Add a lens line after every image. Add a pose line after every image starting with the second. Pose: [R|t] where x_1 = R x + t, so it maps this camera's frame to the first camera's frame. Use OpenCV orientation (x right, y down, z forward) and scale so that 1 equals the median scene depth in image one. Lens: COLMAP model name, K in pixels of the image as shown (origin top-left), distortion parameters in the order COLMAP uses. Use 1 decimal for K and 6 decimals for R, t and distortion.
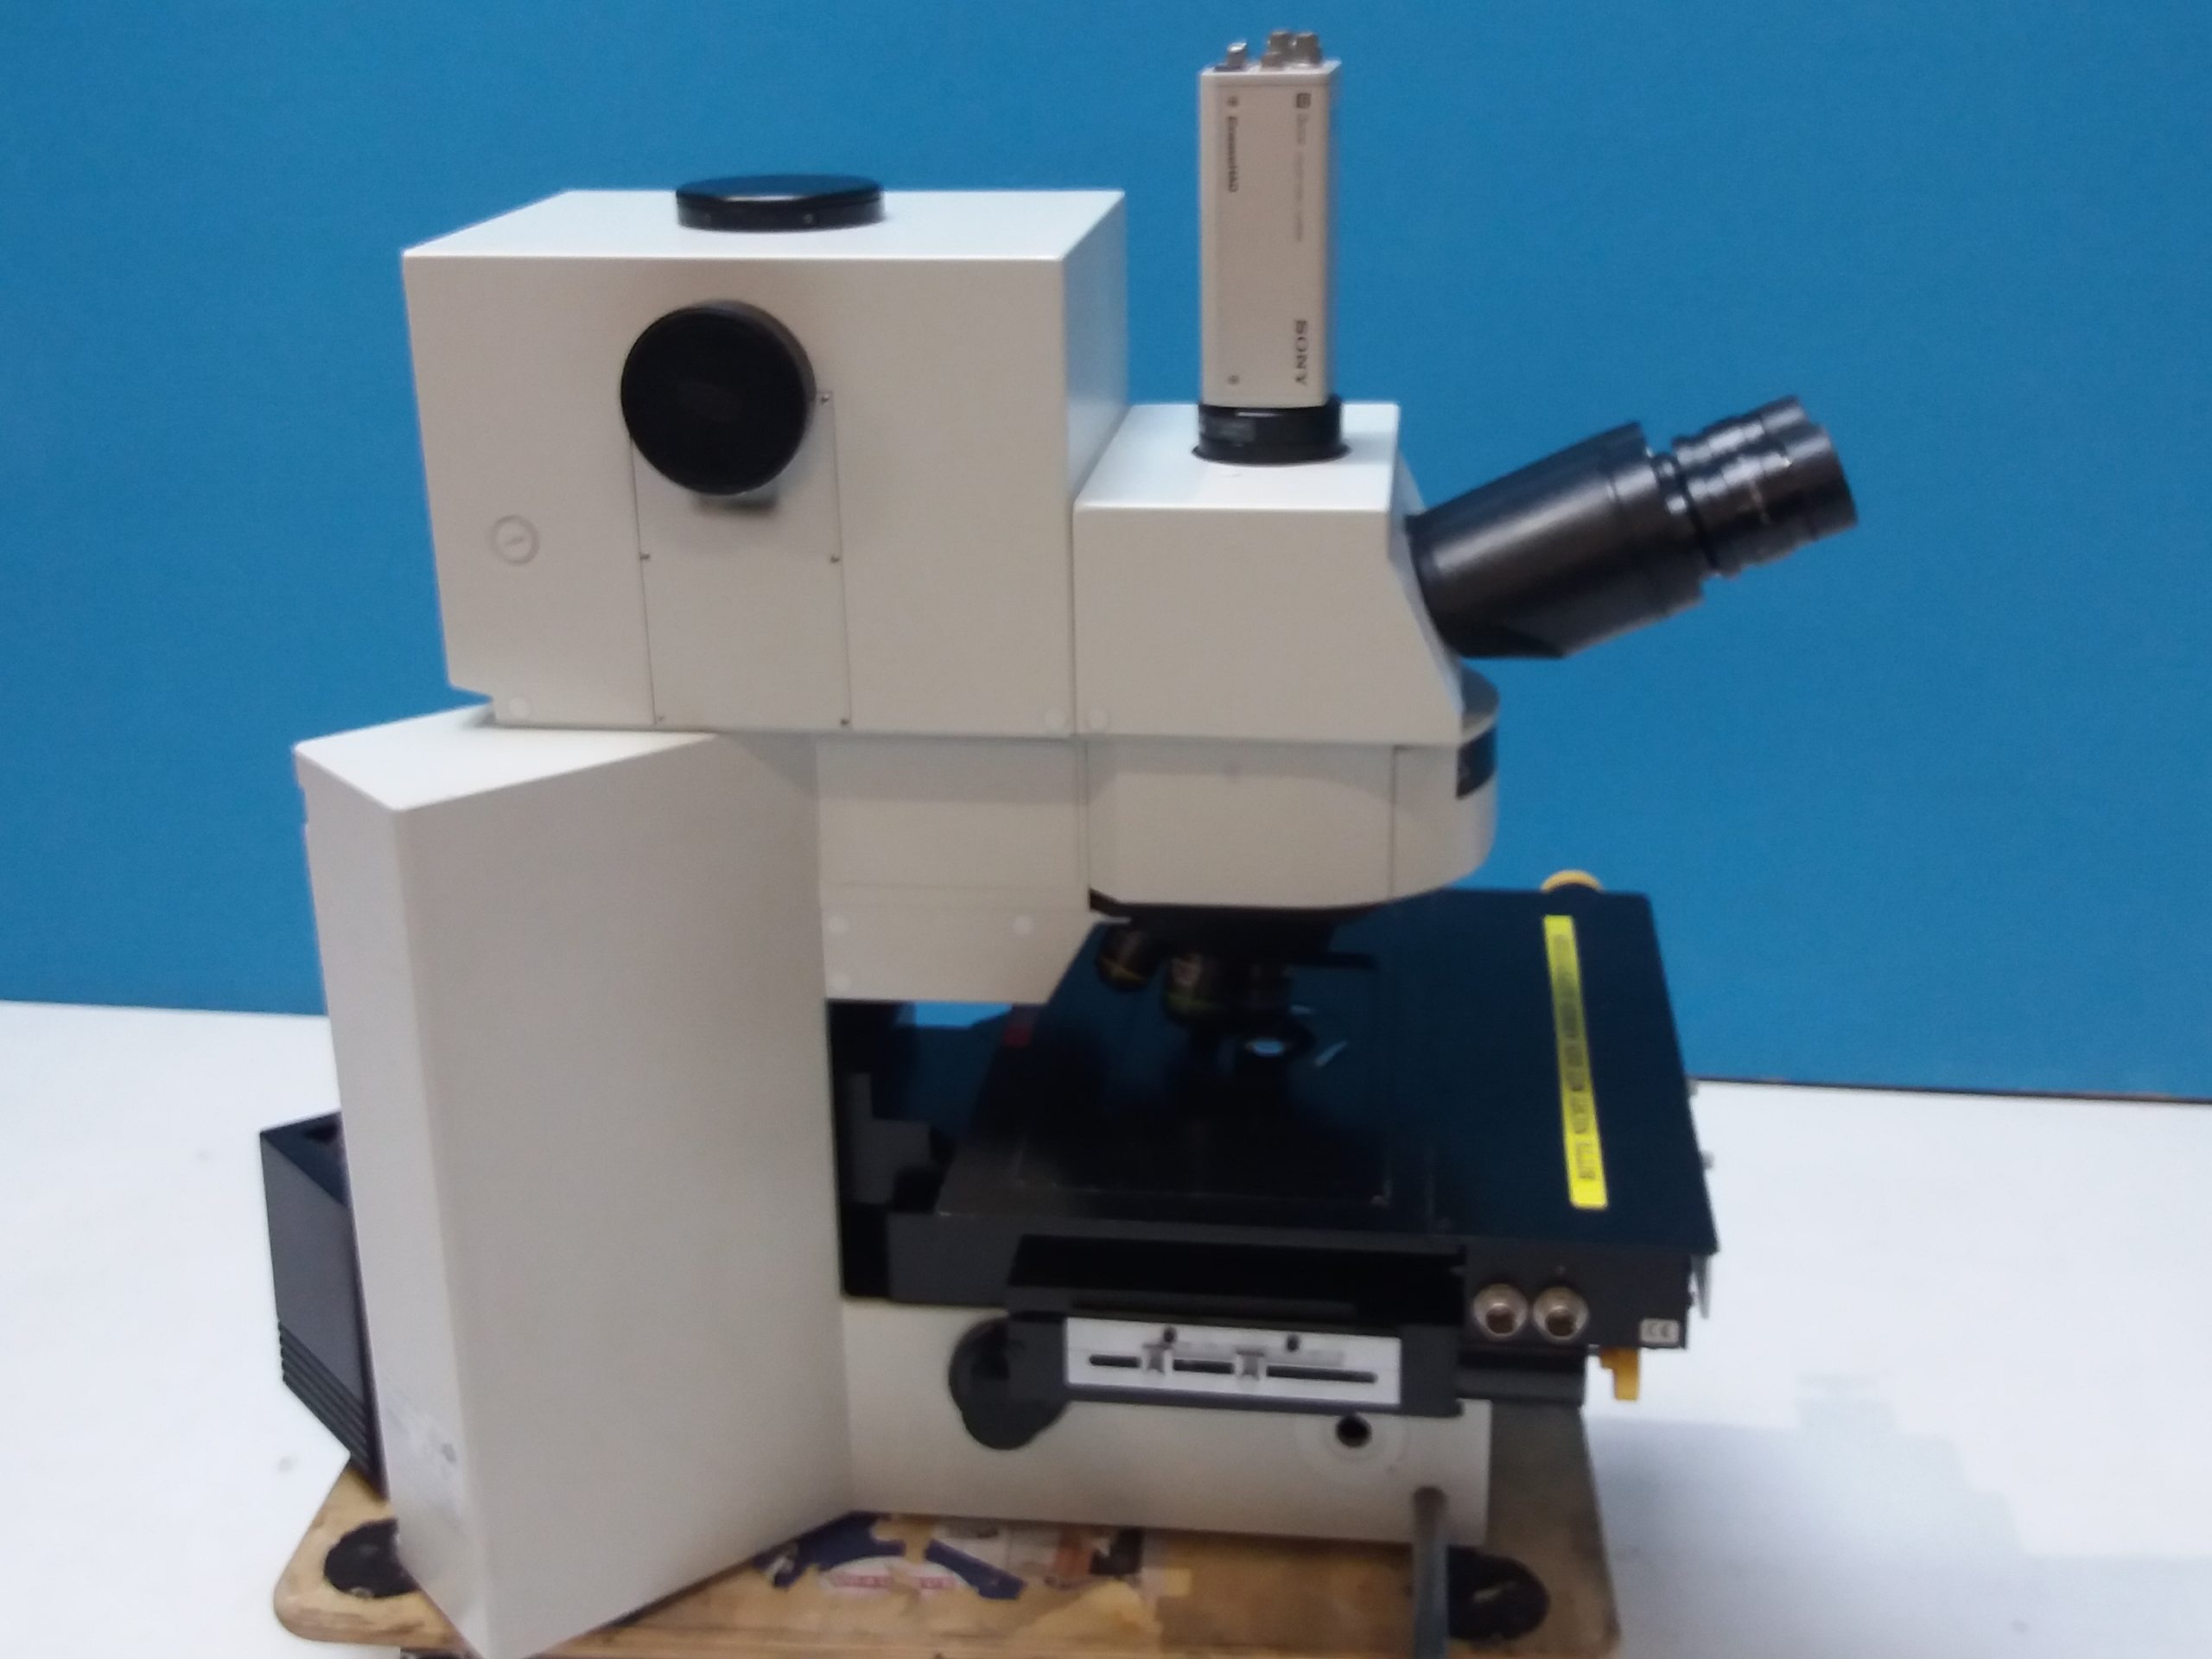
lens RADIAL K [[1874.0, 0, 1106.0], [0, 1874.0, 829.5], [0, 0, 1]] dist [0.212630, -0.461124]
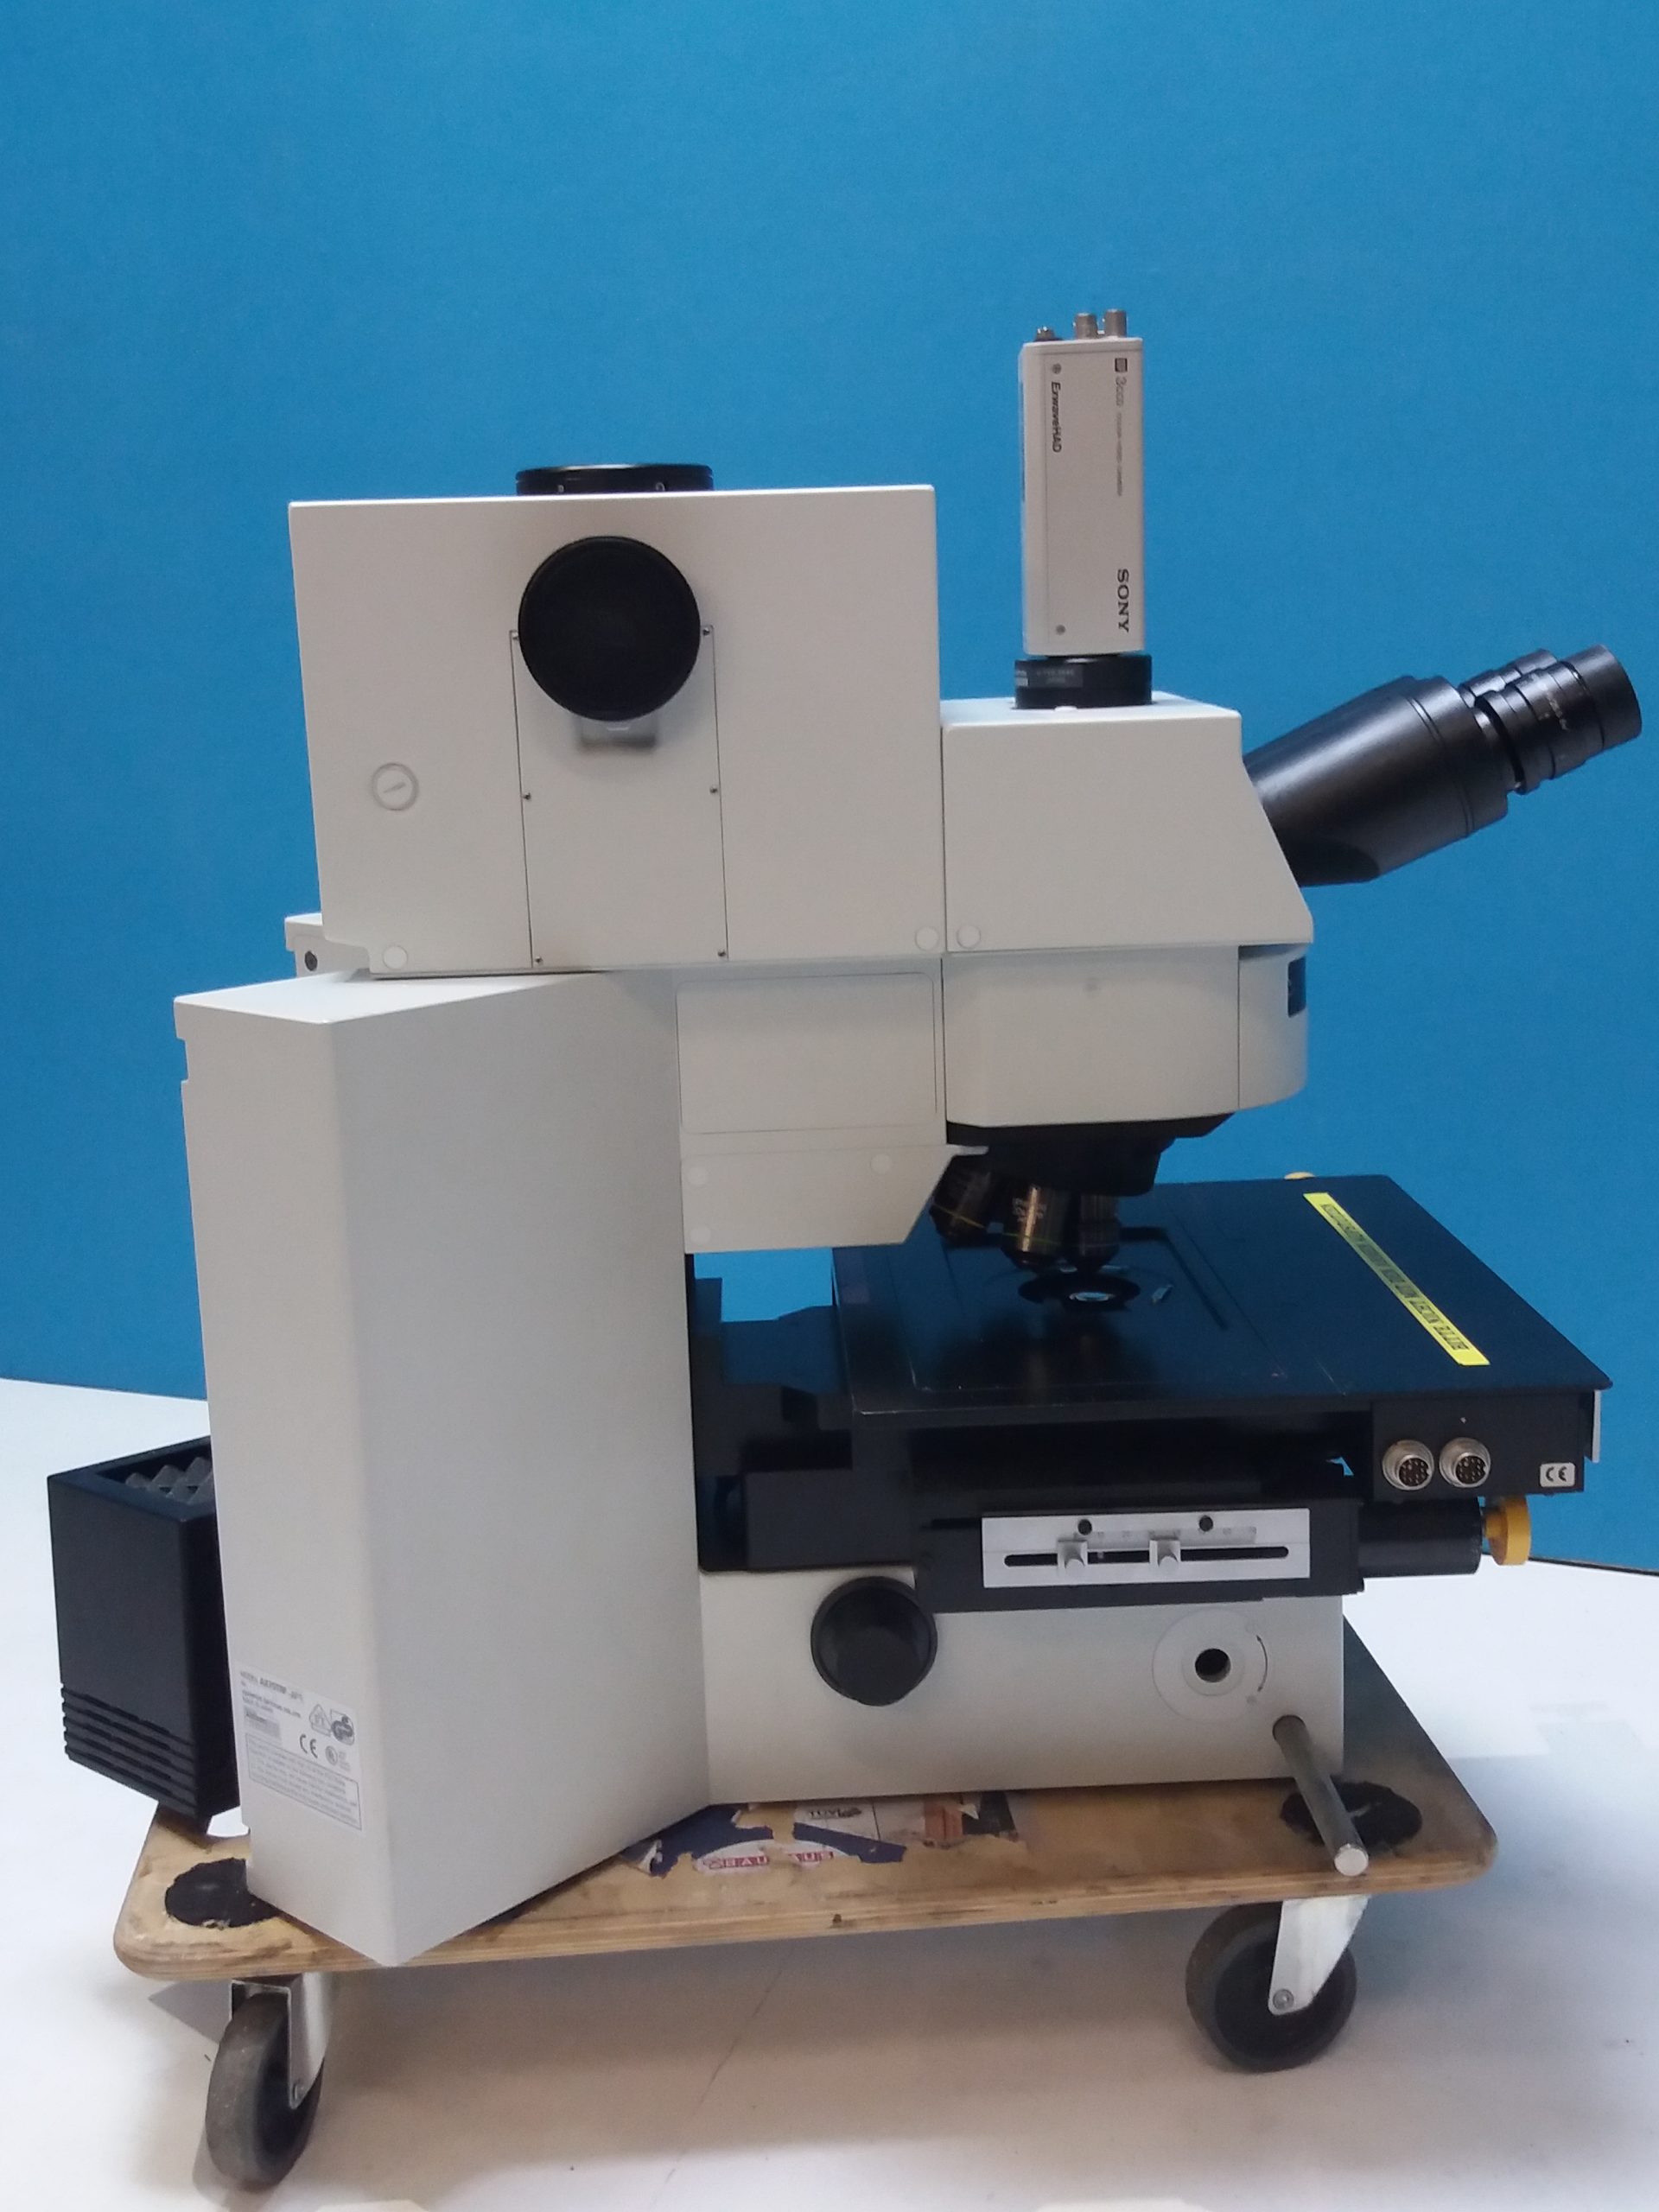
lens RADIAL K [[1874.0, 0, 829.3], [0, 1874.0, 1167.3], [0, 0, 1]] dist [0.212630, -0.461124]
pose [[0.991625, -0.052556, 0.117975, -0.203068], [0.064800, 0.992623, -0.102472, 0.163764], [-0.111719, 0.109258, 0.987715, -0.008220]]
